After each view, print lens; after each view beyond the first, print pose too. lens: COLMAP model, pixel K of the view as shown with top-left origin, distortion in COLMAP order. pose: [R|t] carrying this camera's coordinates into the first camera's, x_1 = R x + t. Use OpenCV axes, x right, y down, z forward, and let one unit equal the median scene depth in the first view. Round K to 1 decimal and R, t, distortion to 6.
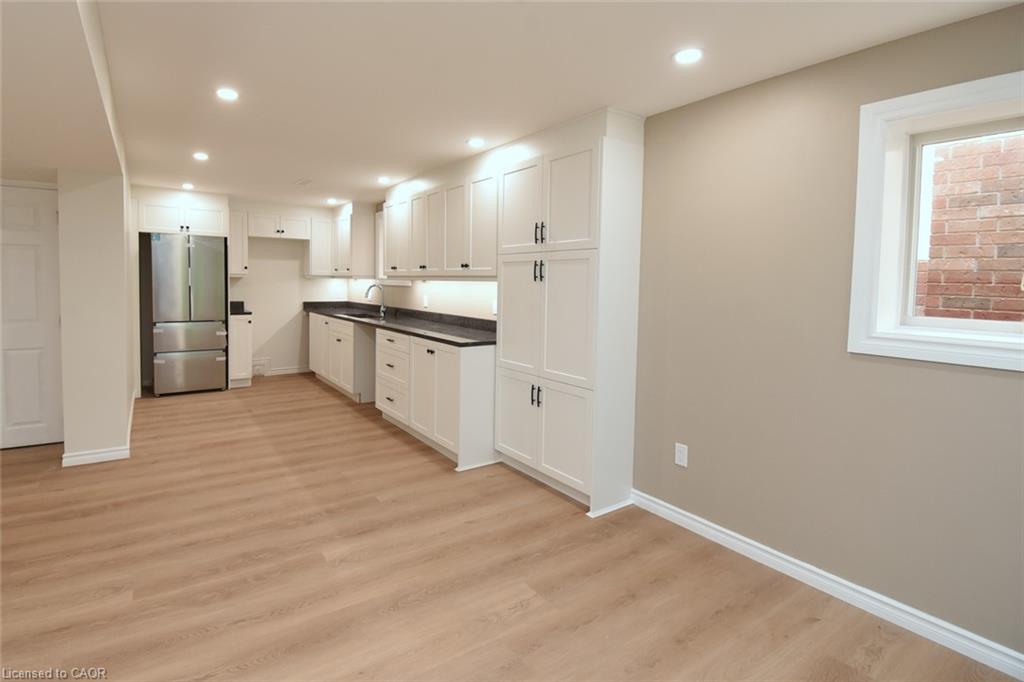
lens RADIAL K [[734.7, 0, 510.2], [0, 734.7, 318.7], [0, 0, 1]] dist [-0.001855, -0.001343]
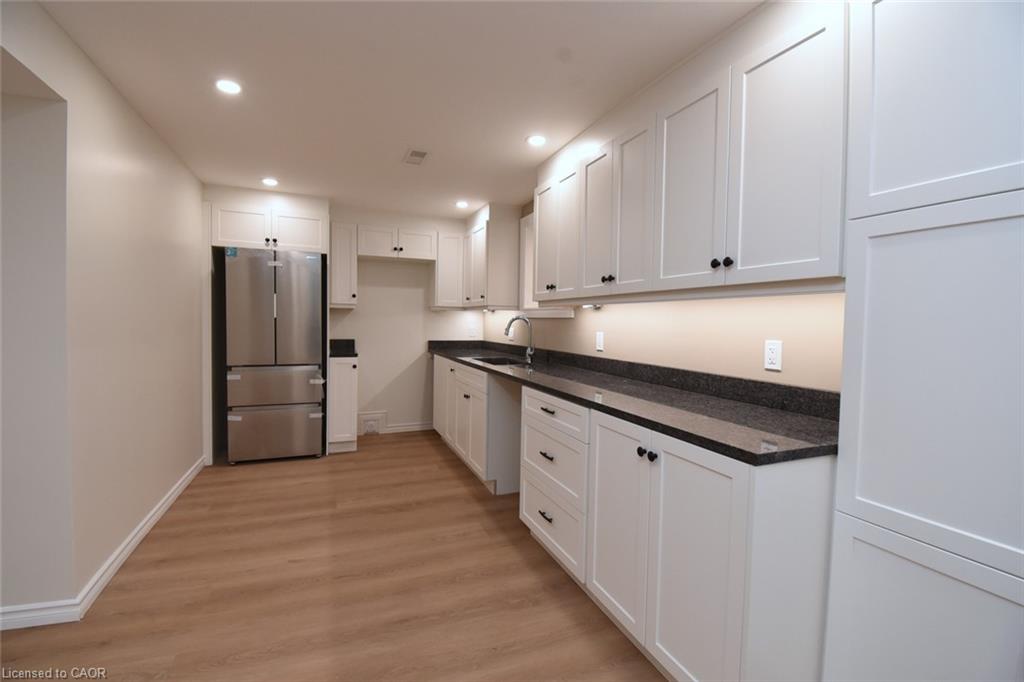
lens RADIAL K [[458.3, 0, 504.9], [0, 458.3, 334.0], [0, 0, 1]] dist [0.000901, -0.016368]
pose [[0.980726, 0.005436, -0.195312, -0.113975], [-0.013373, 0.999136, -0.039343, -0.013001], [0.194929, 0.041196, 0.979952, 0.581056]]
